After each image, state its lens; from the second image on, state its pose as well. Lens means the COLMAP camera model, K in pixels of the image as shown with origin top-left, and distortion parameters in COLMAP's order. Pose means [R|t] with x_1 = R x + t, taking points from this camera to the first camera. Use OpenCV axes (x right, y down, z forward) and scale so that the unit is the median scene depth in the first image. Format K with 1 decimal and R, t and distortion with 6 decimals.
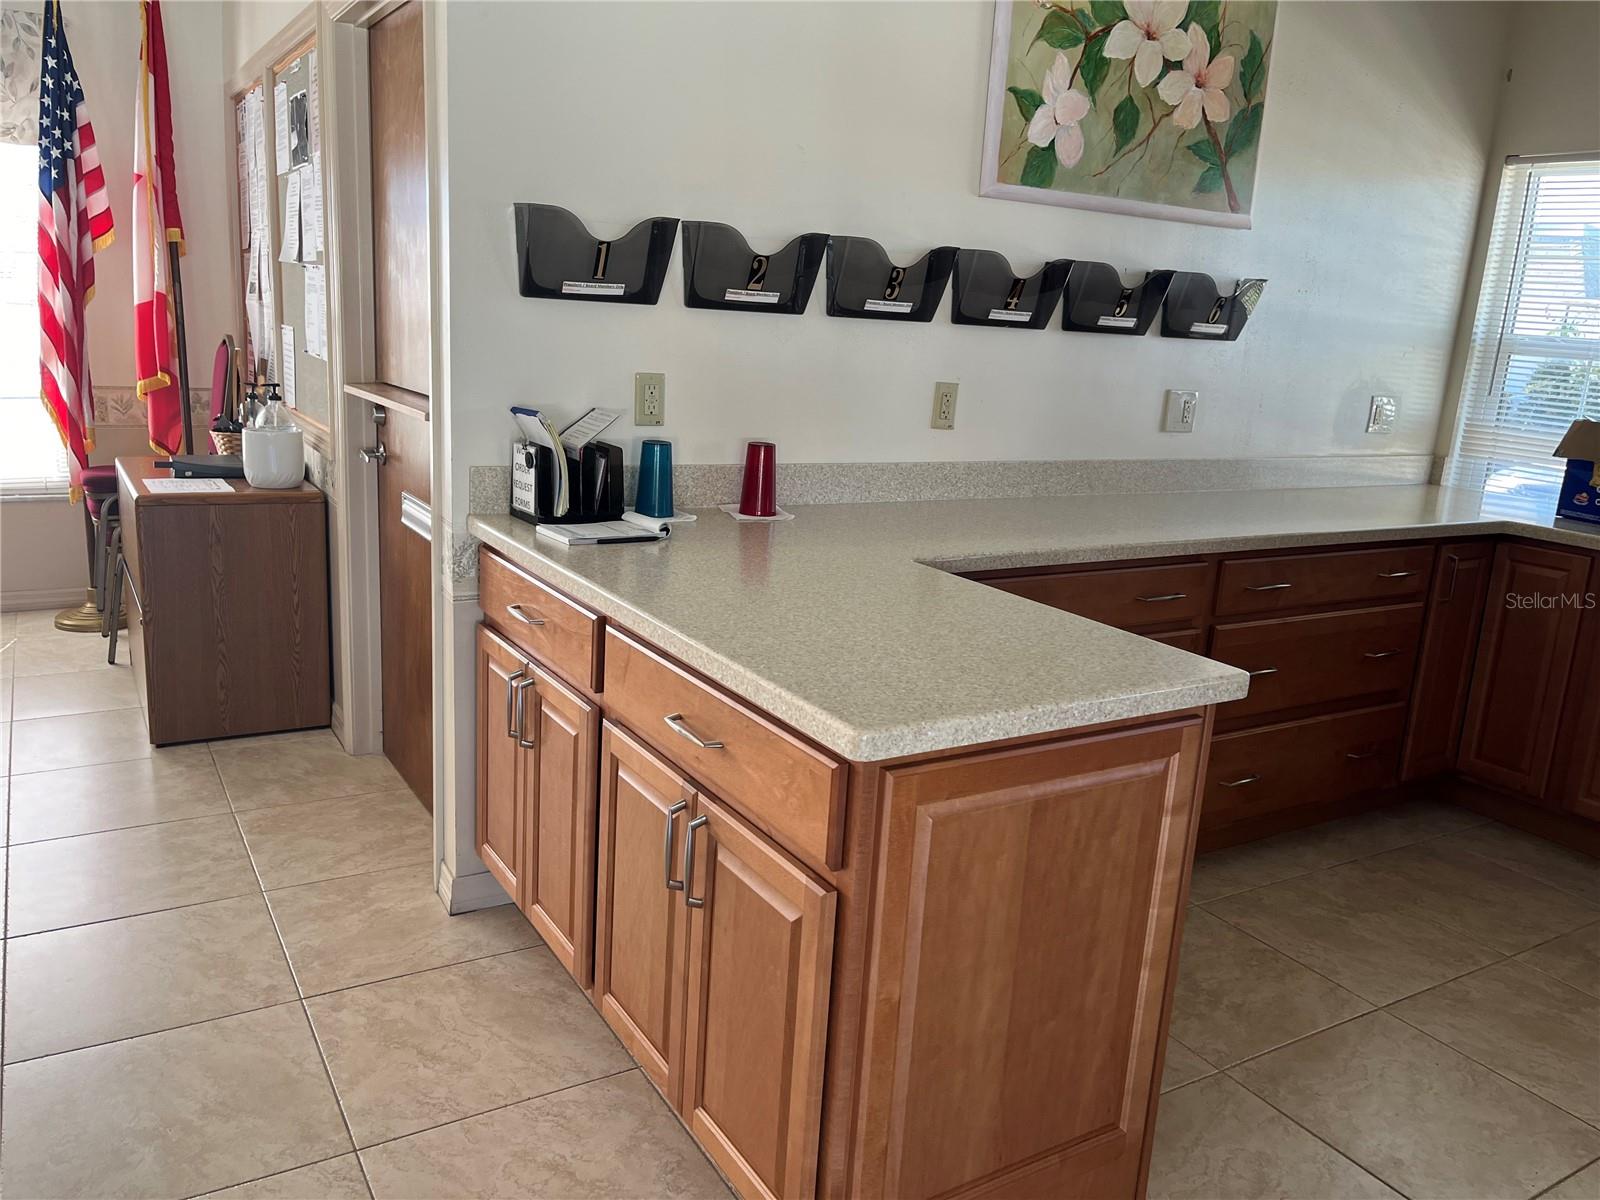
lens RADIAL K [[1220.6, 0, 797.3], [0, 1220.6, 593.3], [0, 0, 1]] dist [0.007721, -0.010470]
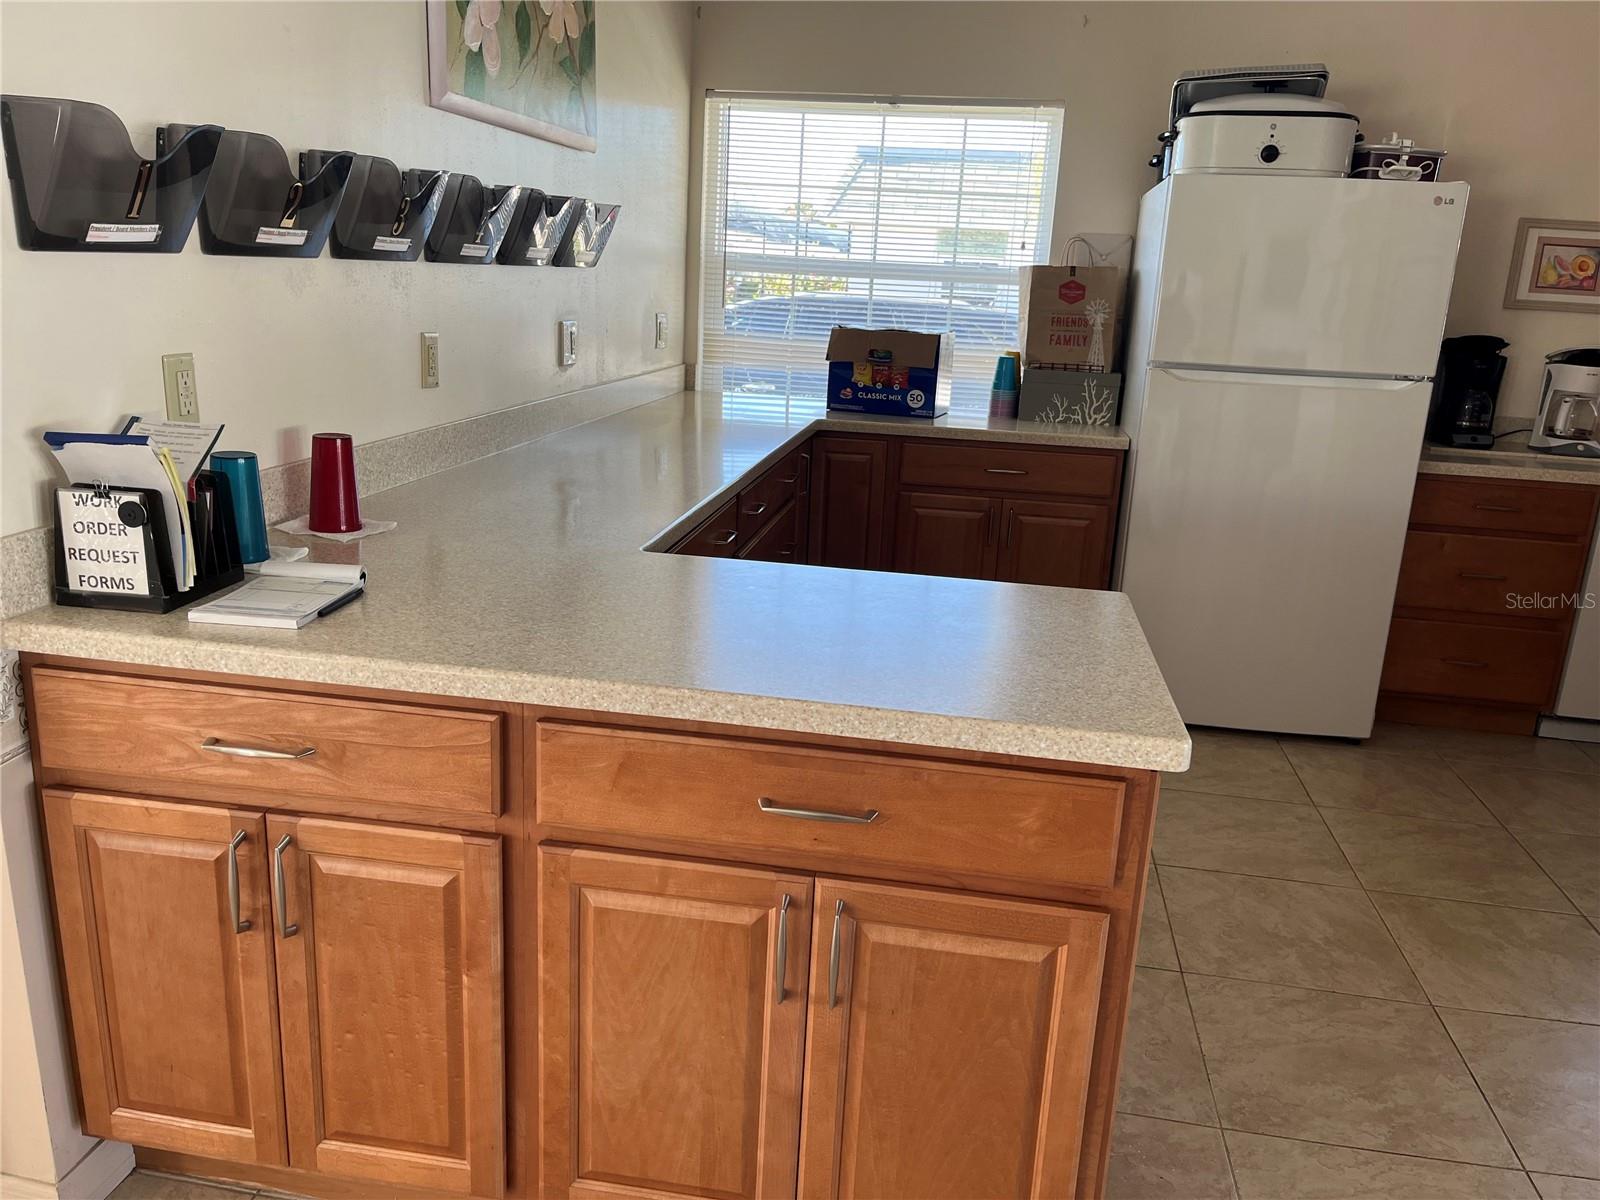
lens RADIAL K [[1220.6, 0, 794.2], [0, 1220.6, 606.3], [0, 0, 1]] dist [0.007721, -0.010470]
pose [[0.670881, -0.226640, 0.706082, -0.387815], [0.165801, 0.973891, 0.155067, -0.090331], [-0.722792, 0.013037, 0.690943, 0.275426]]
